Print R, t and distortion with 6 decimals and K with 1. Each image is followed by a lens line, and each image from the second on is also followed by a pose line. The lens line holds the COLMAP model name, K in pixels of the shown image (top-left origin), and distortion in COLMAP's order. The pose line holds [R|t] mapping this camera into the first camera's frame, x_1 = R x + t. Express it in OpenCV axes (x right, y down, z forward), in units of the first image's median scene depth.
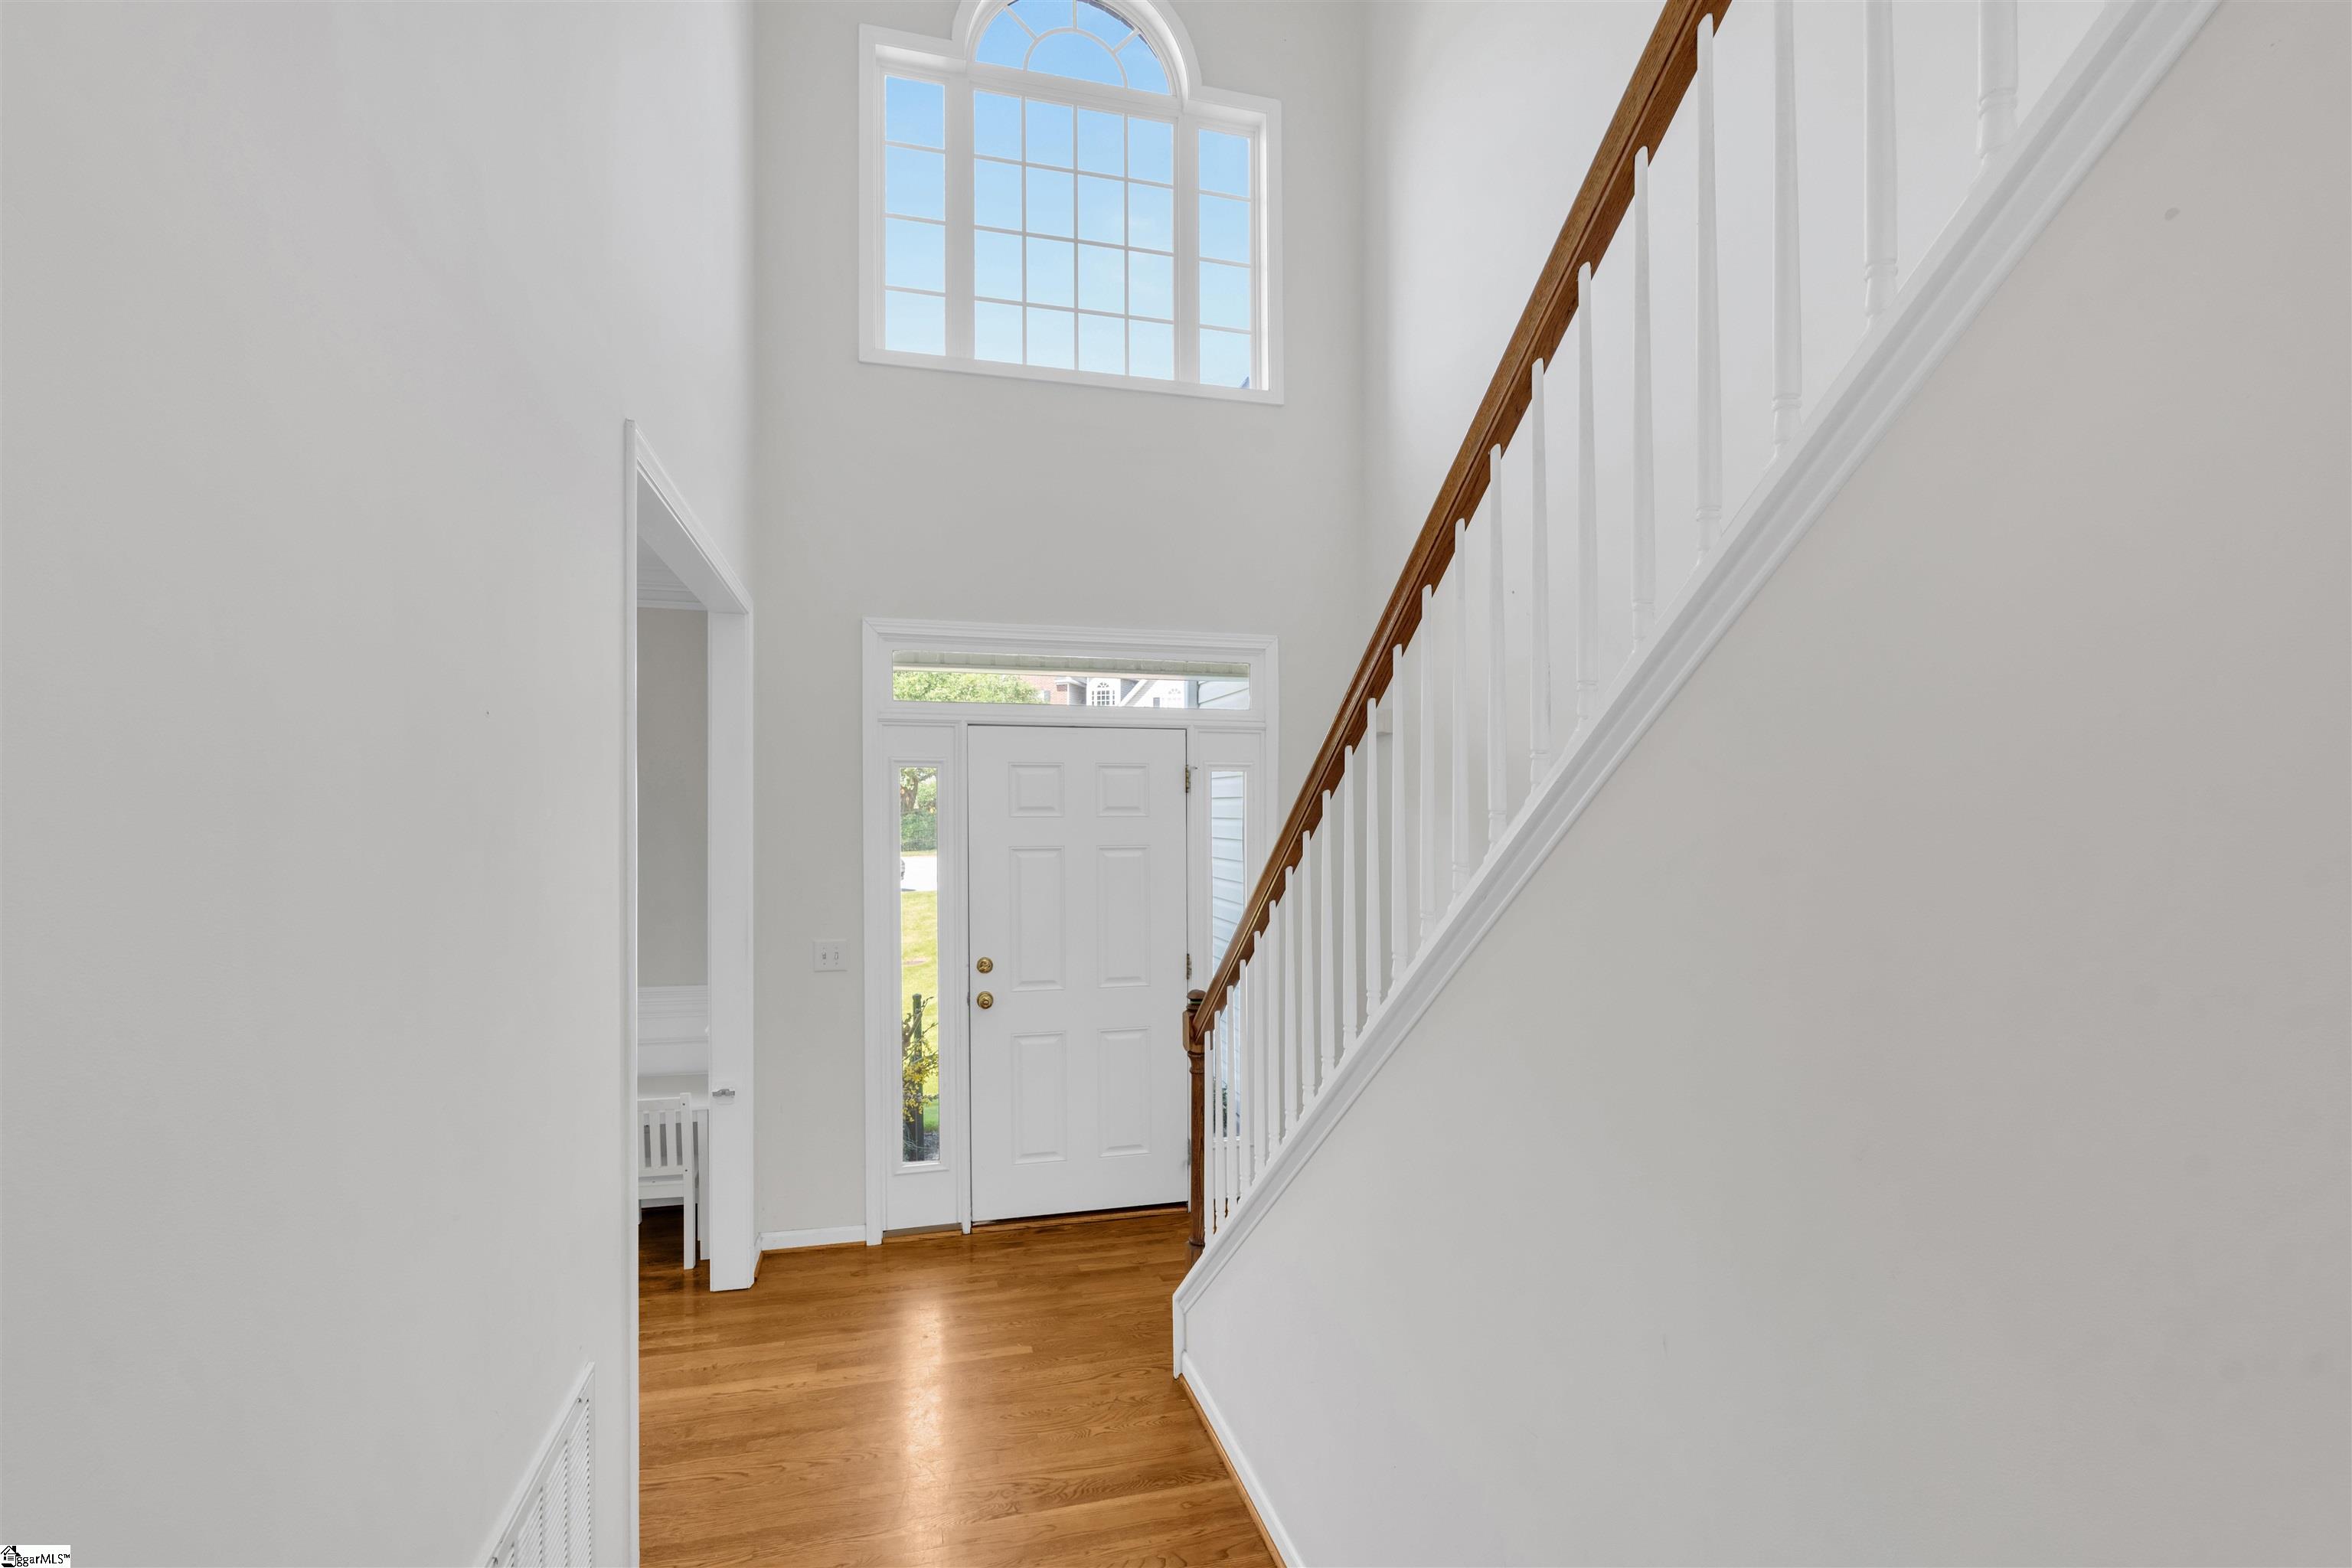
lens RADIAL K [[1051.7, 0, 1178.7], [0, 1051.7, 800.3], [0, 0, 1]] dist [-0.001455, -0.000114]
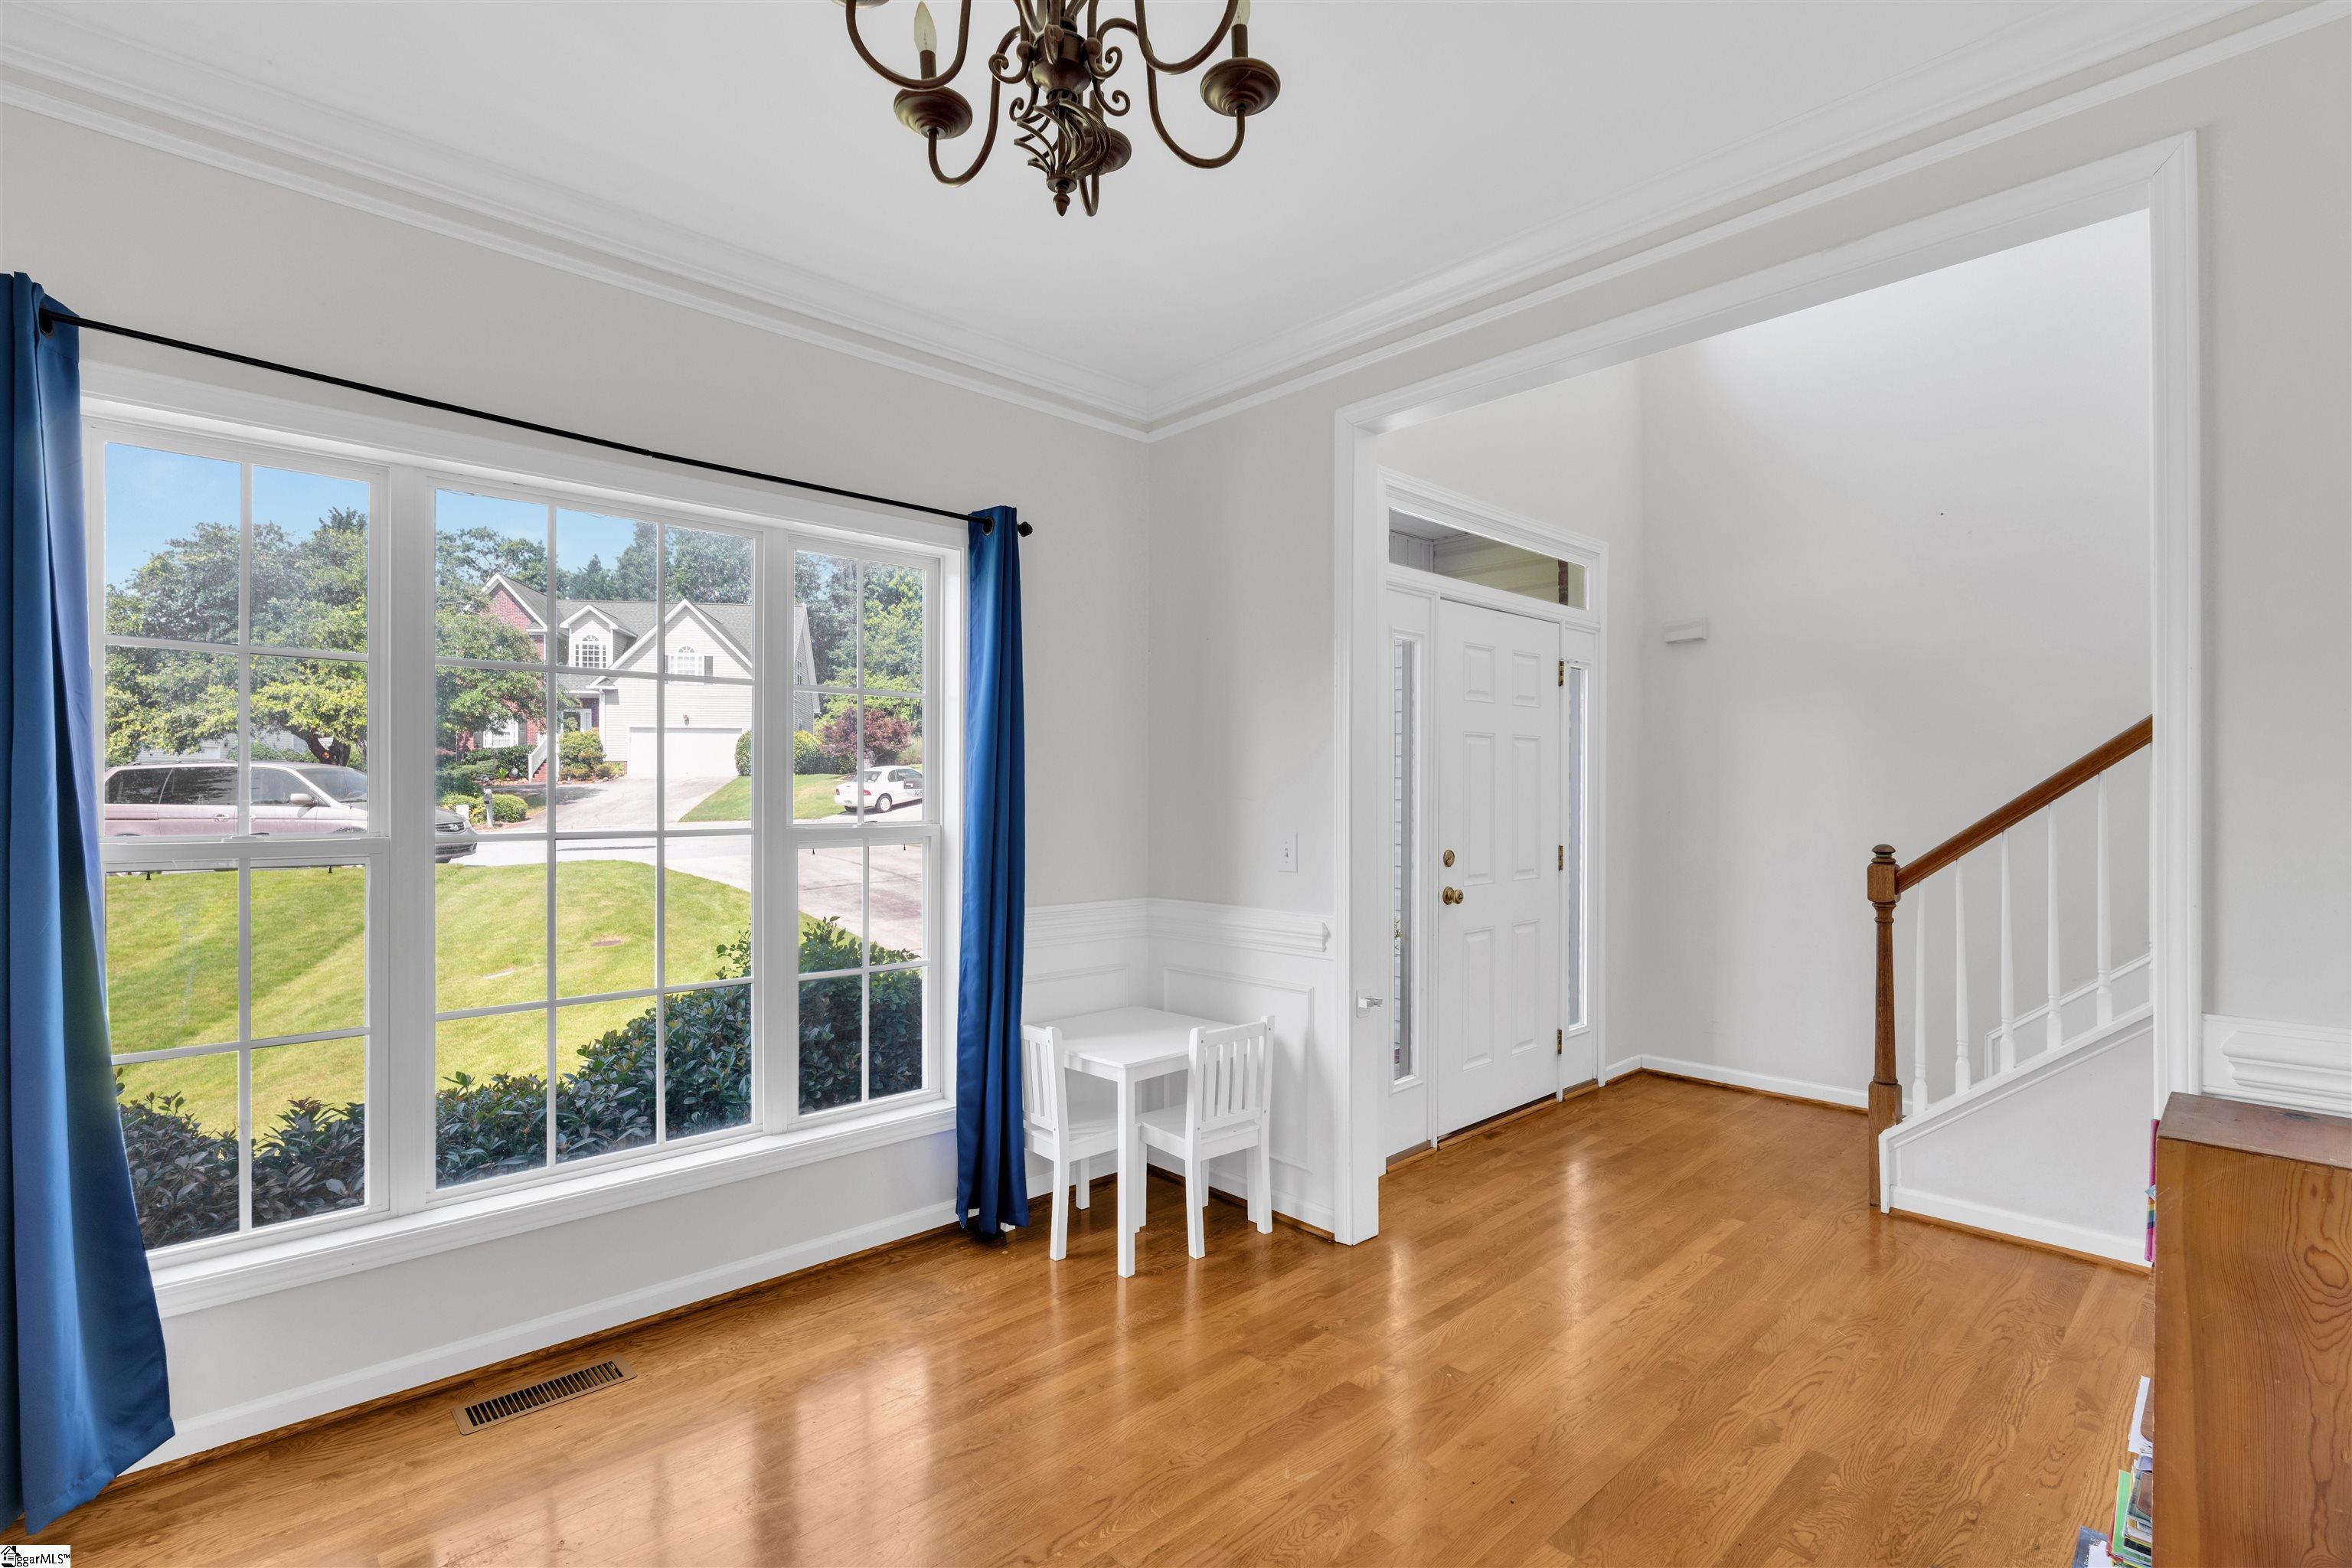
lens RADIAL K [[1051.7, 0, 1178.7], [0, 1051.7, 800.3], [0, 0, 1]] dist [-0.001455, -0.000114]
pose [[0.874565, 0.005283, 0.484879, -0.837957], [-0.010348, 0.999916, 0.007770, 0.101797], [-0.484797, -0.011813, 0.874547, 0.311105]]
